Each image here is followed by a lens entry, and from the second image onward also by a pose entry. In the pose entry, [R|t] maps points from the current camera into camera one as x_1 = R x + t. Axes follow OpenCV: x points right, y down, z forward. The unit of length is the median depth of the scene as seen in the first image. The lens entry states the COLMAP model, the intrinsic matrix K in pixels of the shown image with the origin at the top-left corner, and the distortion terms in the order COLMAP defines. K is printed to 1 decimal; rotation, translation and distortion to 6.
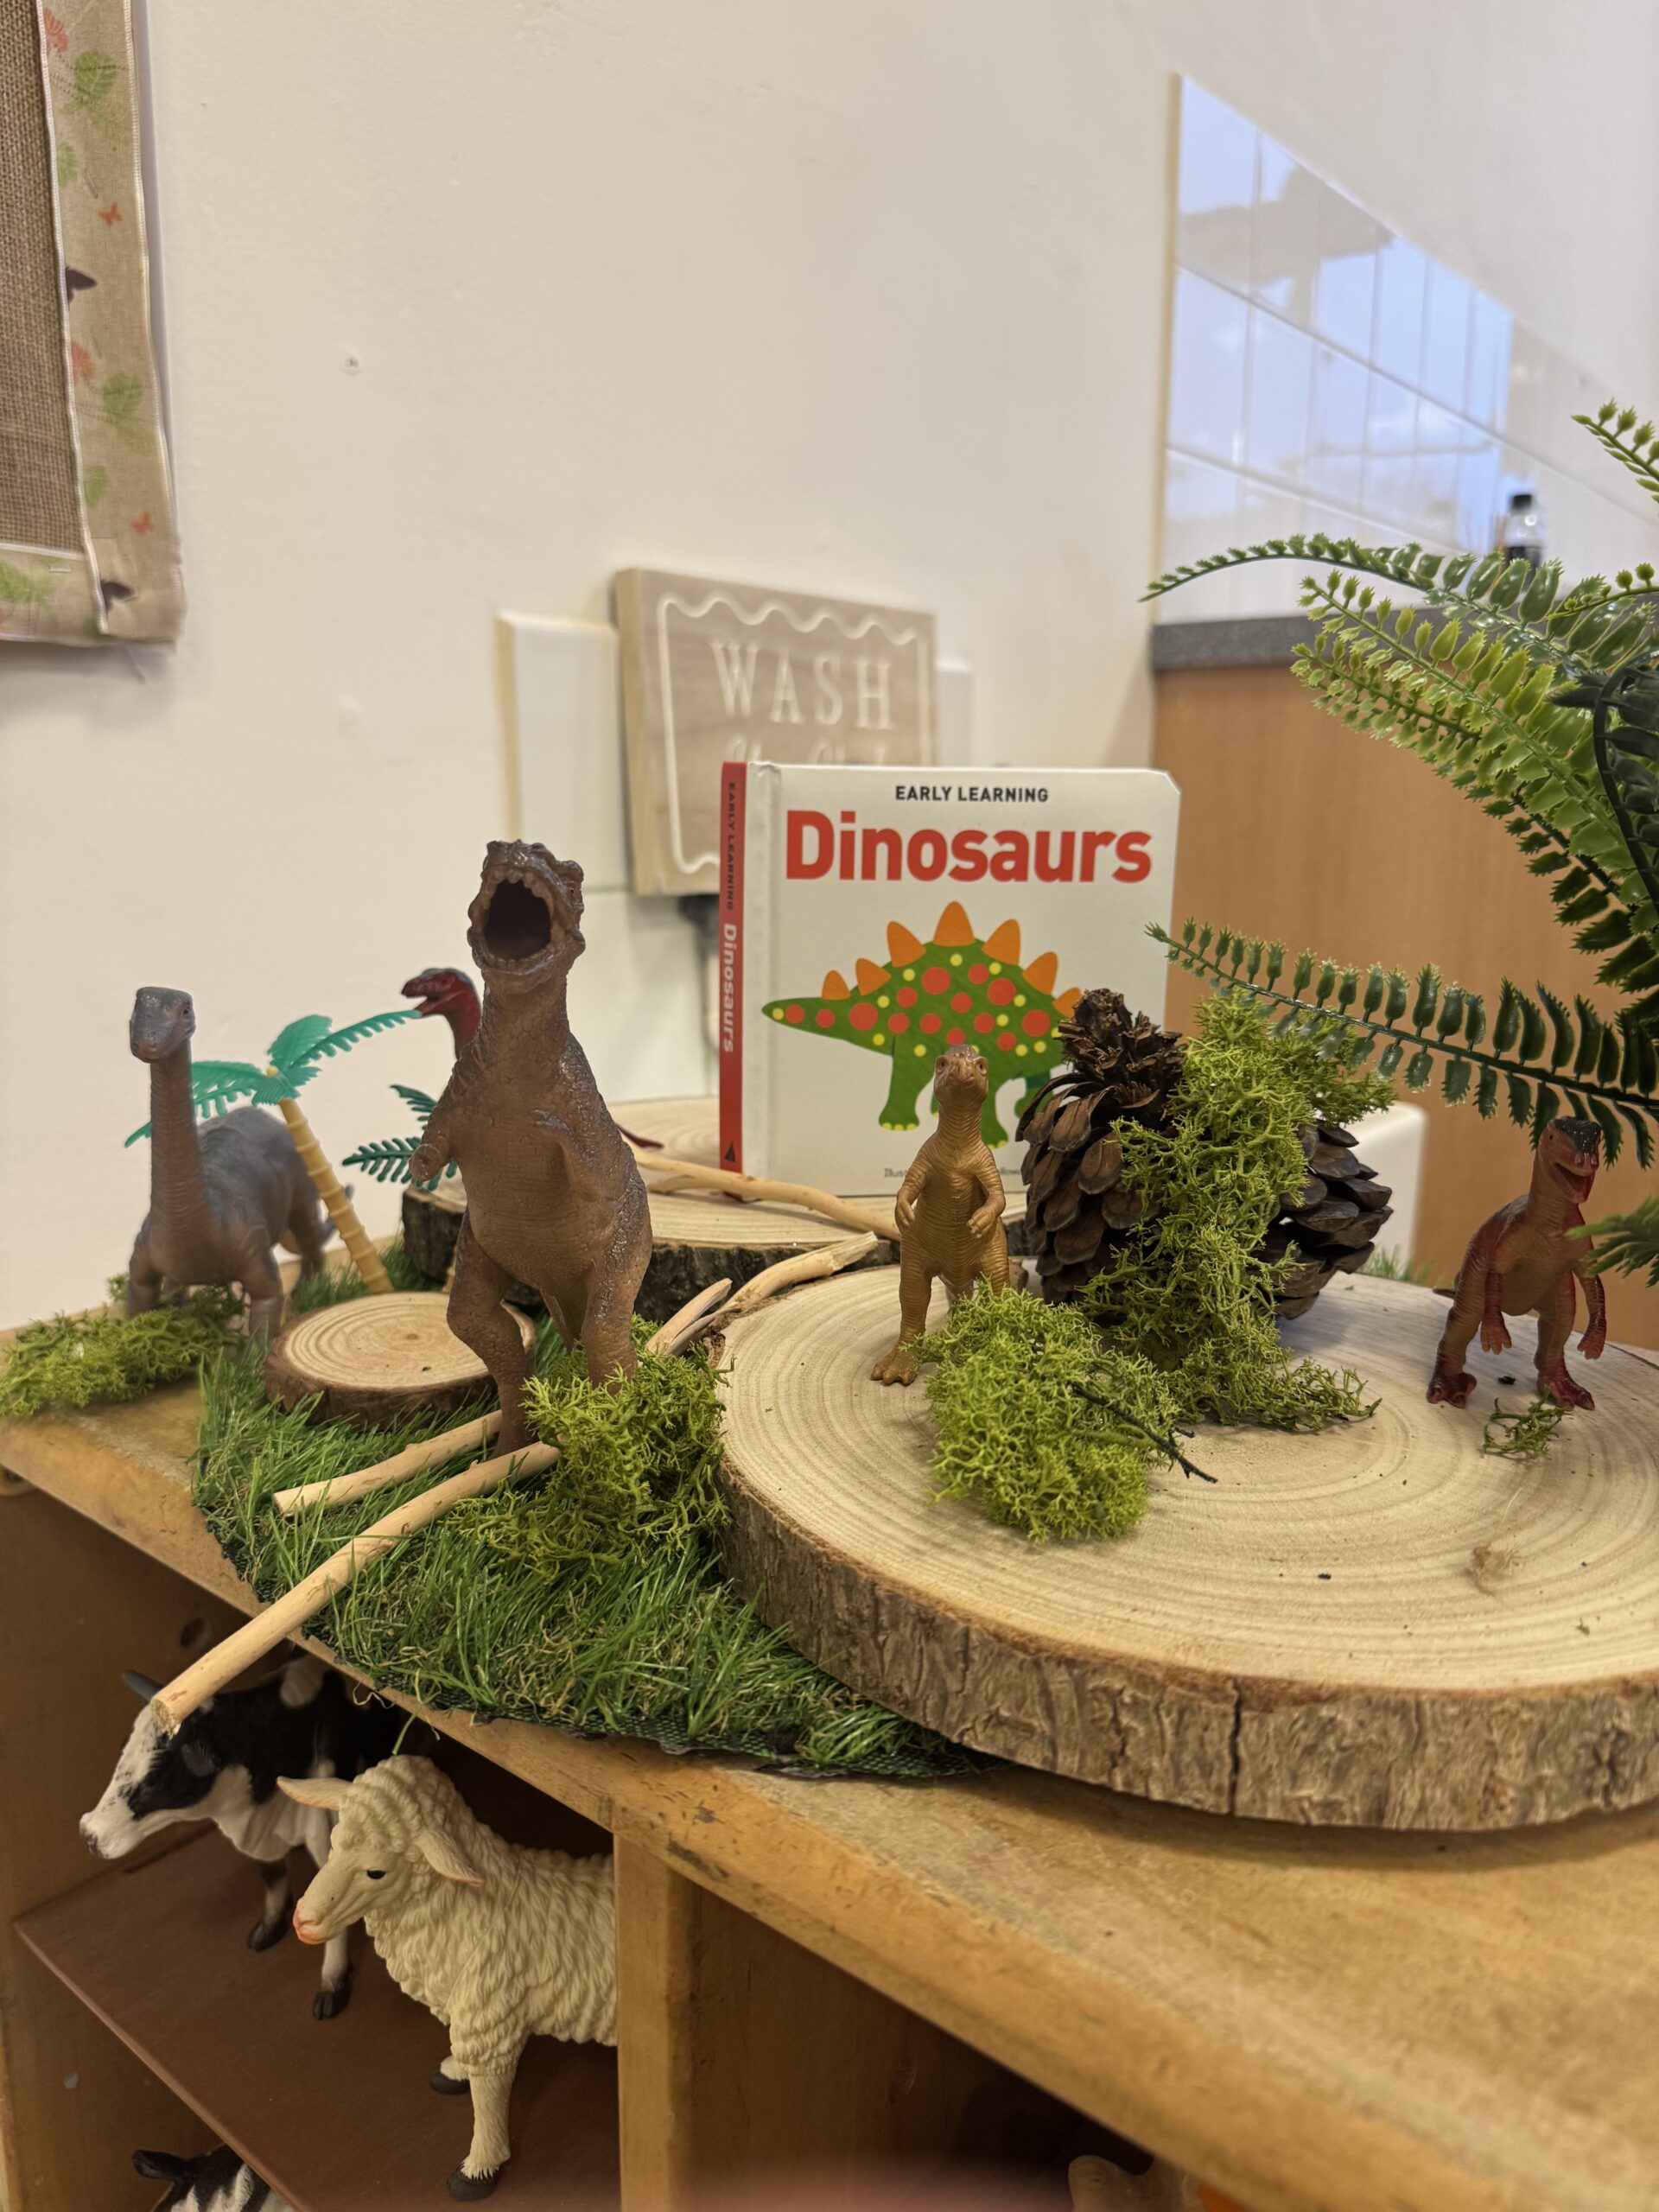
lens RADIAL K [[1568.4, 0, 827.0], [0, 1568.4, 1089.6], [0, 0, 1]] dist [0.042933, -0.066474]
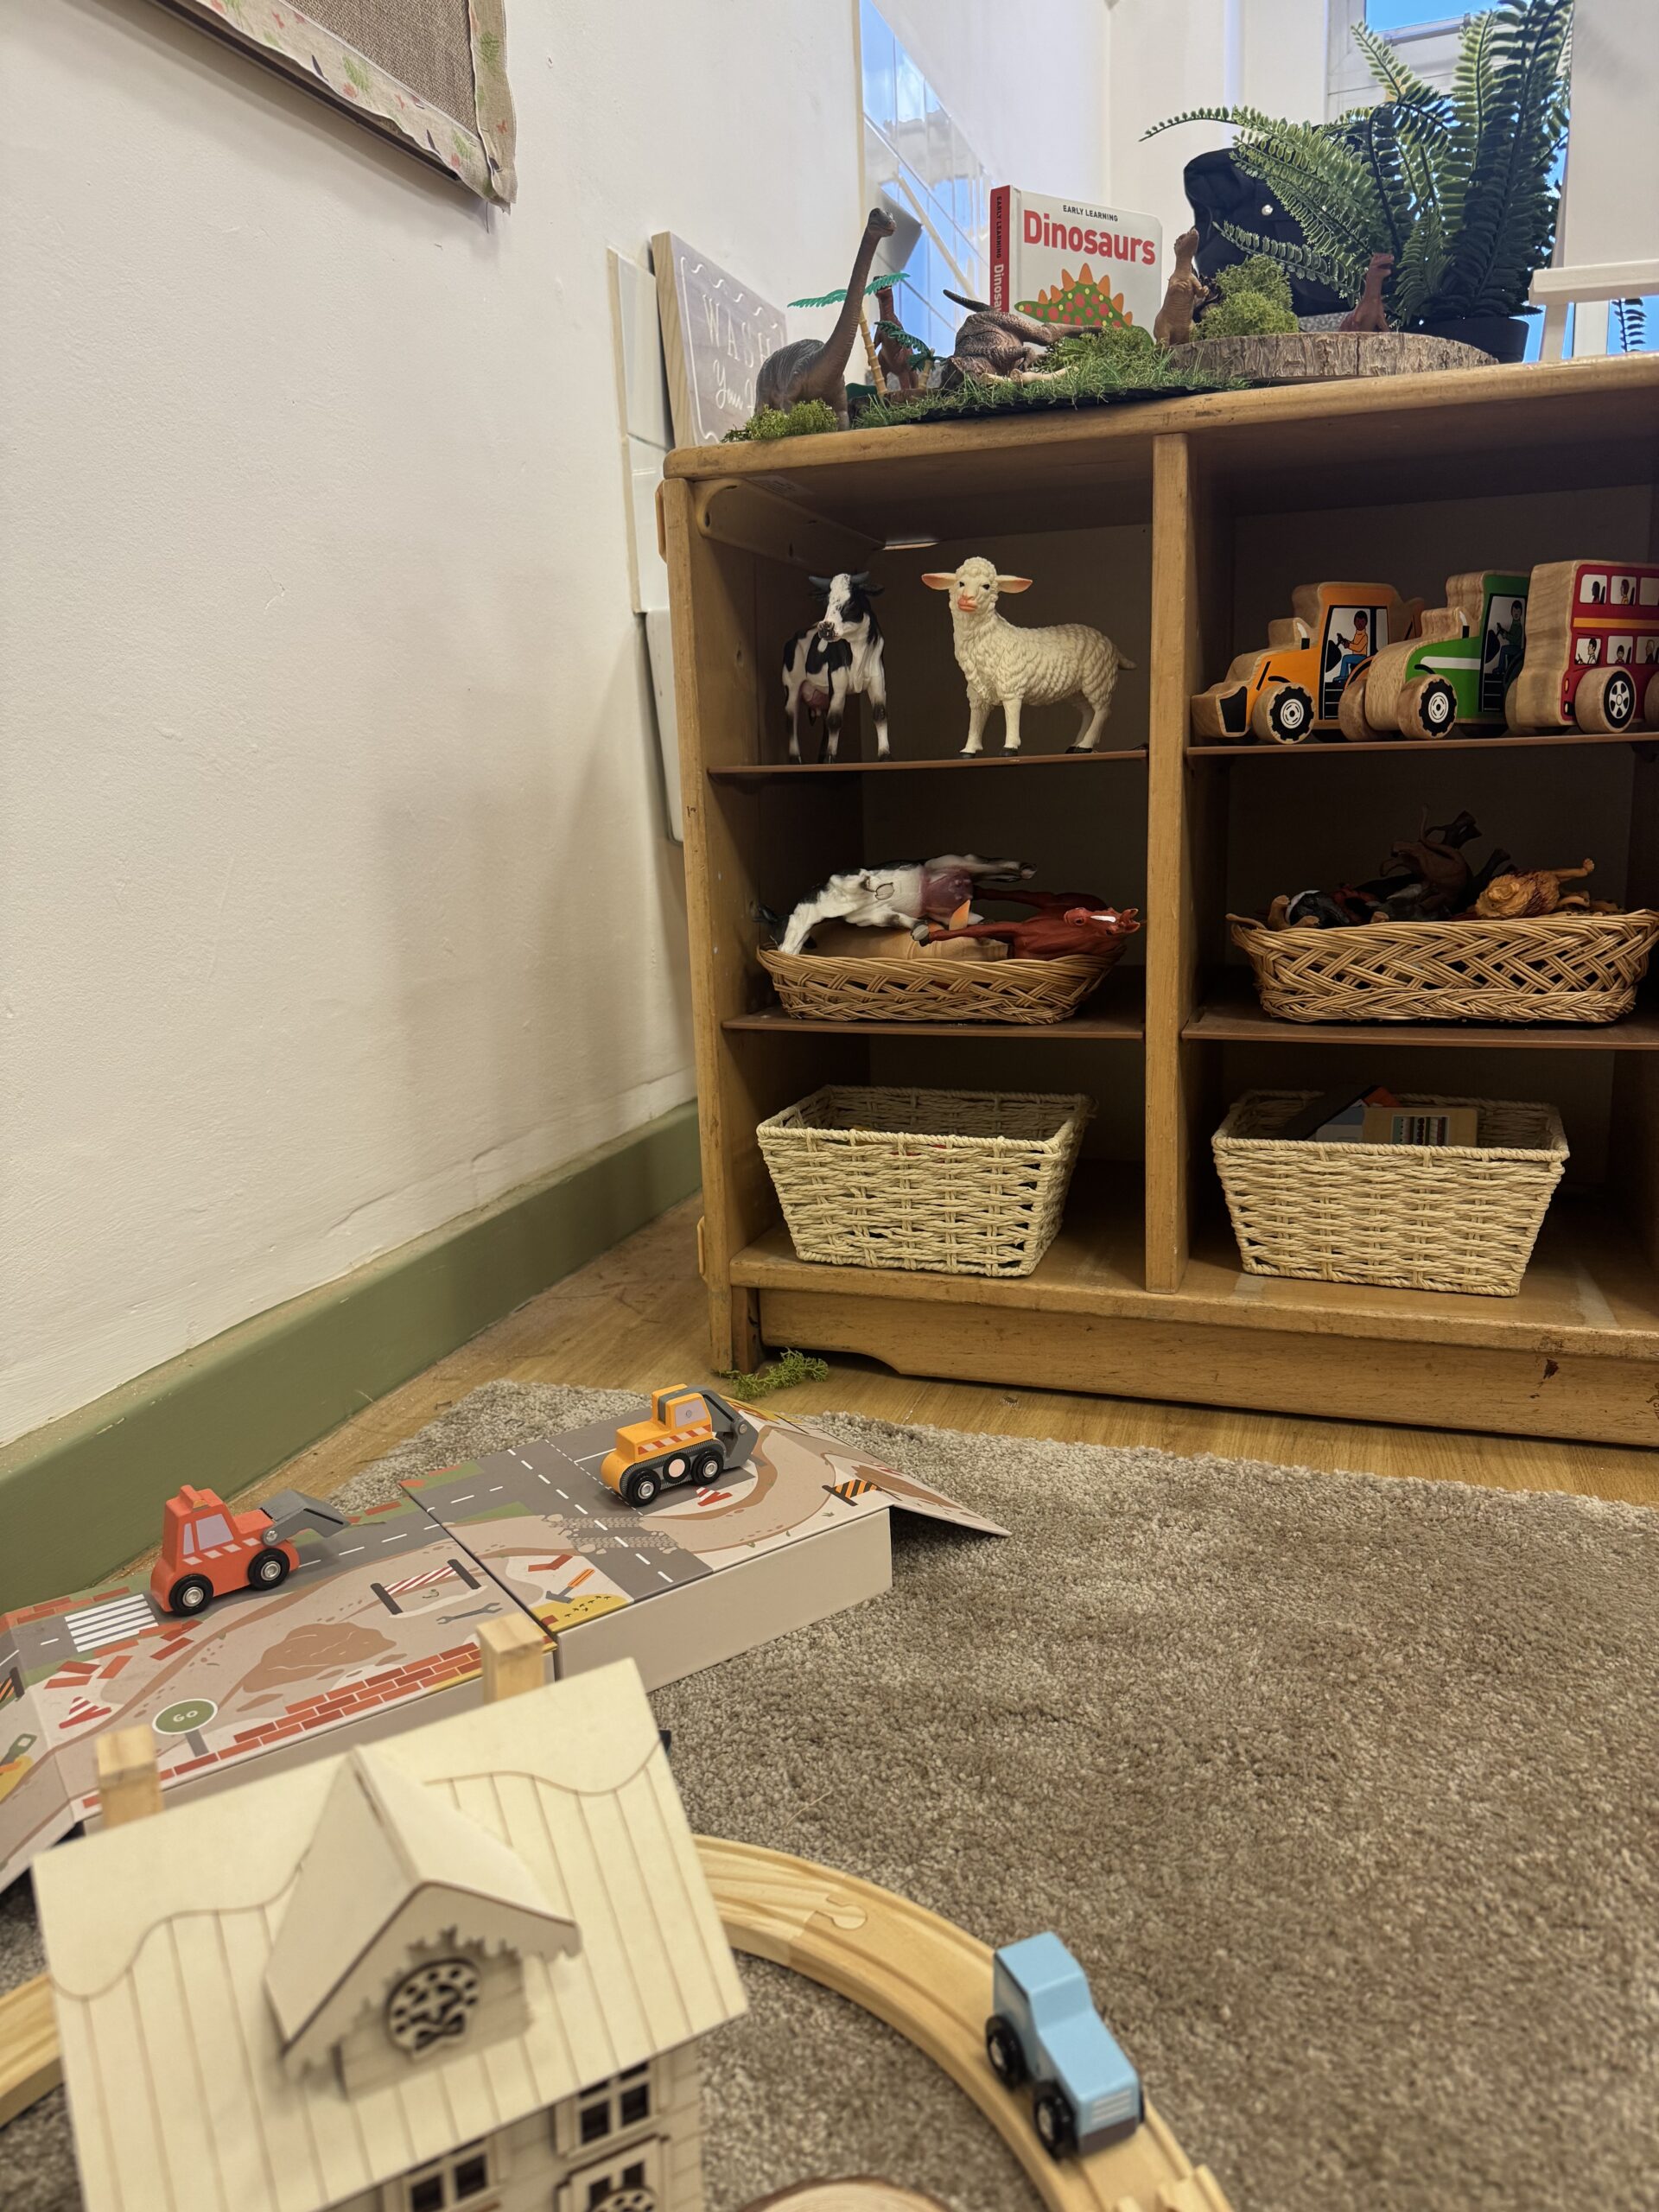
lens RADIAL K [[1568.4, 0, 823.7], [0, 1568.4, 1112.8], [0, 0, 1]] dist [0.042933, -0.066474]
pose [[0.934274, -0.115388, 0.337370, -1.178119], [0.112668, 0.993246, 0.027704, 0.987797], [-0.338288, 0.012128, 0.940964, -0.992339]]
